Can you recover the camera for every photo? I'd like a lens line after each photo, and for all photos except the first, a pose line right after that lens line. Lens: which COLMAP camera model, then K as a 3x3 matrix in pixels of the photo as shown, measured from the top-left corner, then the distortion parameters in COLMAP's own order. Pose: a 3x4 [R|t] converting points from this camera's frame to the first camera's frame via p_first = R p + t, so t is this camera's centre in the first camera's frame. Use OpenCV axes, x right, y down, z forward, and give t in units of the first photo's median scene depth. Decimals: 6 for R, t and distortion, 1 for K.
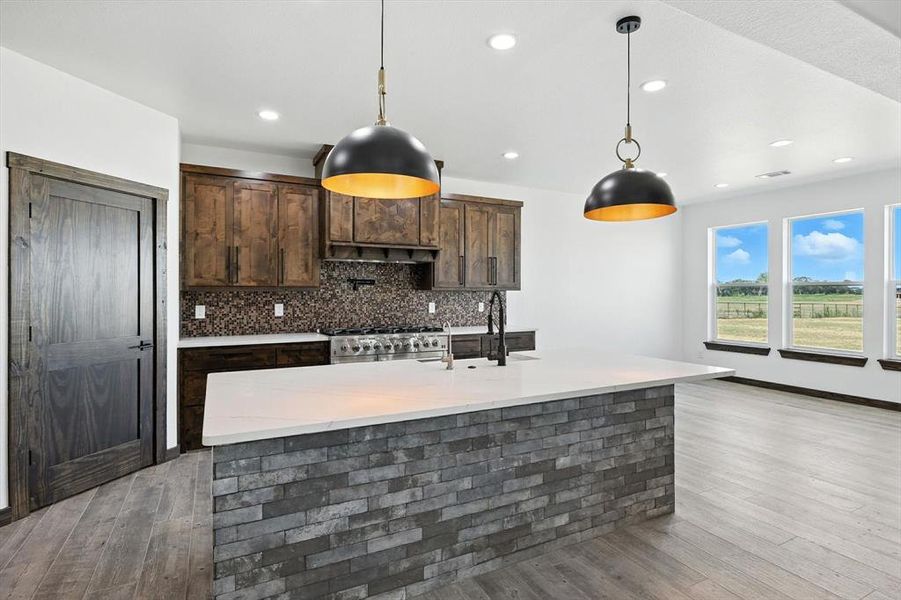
lens RADIAL K [[461.1, 0, 448.4], [0, 461.1, 293.7], [0, 0, 1]] dist [0.003048, 0.000349]
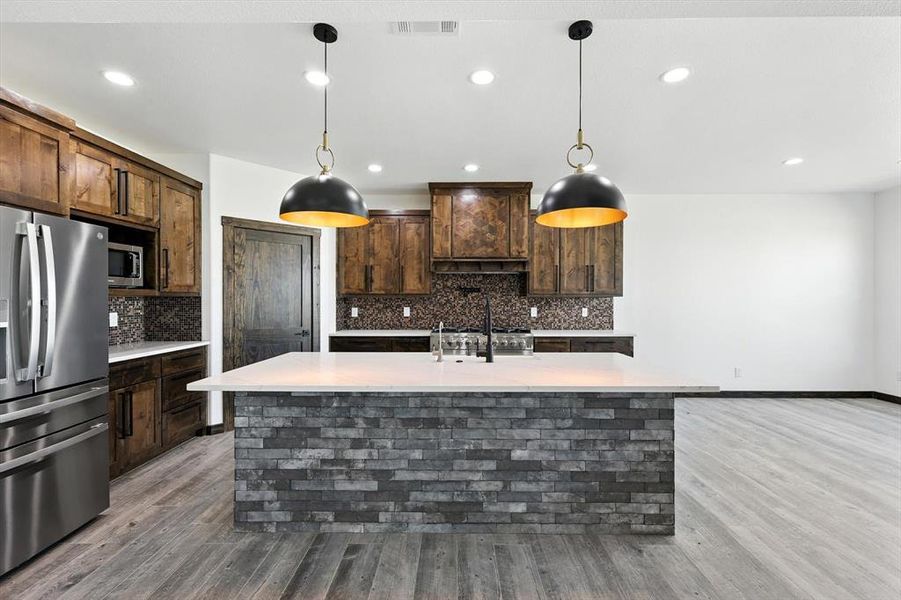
lens RADIAL K [[395.4, 0, 449.4], [0, 395.4, 302.4], [0, 0, 1]] dist [0.002036, 0.000447]
pose [[0.884398, 0.003850, -0.466717, 0.475701], [-0.001626, 0.999985, 0.005166, 0.003864], [0.466730, -0.003810, 0.884392, 0.094179]]
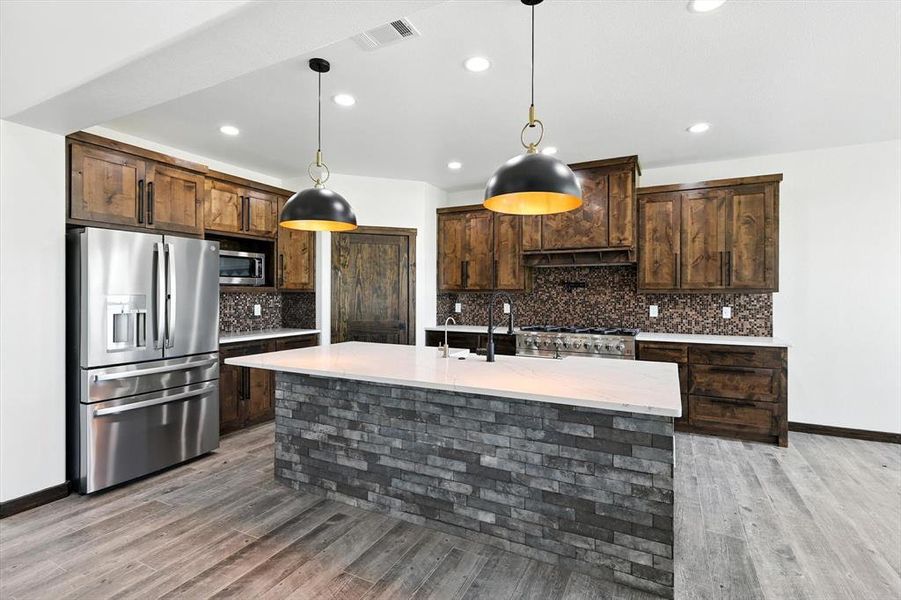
lens RADIAL K [[421.1, 0, 450.4], [0, 421.1, 296.5], [0, 0, 1]] dist [0.003320, 0.000432]
pose [[0.584376, 0.004768, -0.811469, 0.844334], [-0.005188, 0.999984, 0.002140, 0.002867], [0.811467, 0.002959, 0.584391, 0.348206]]
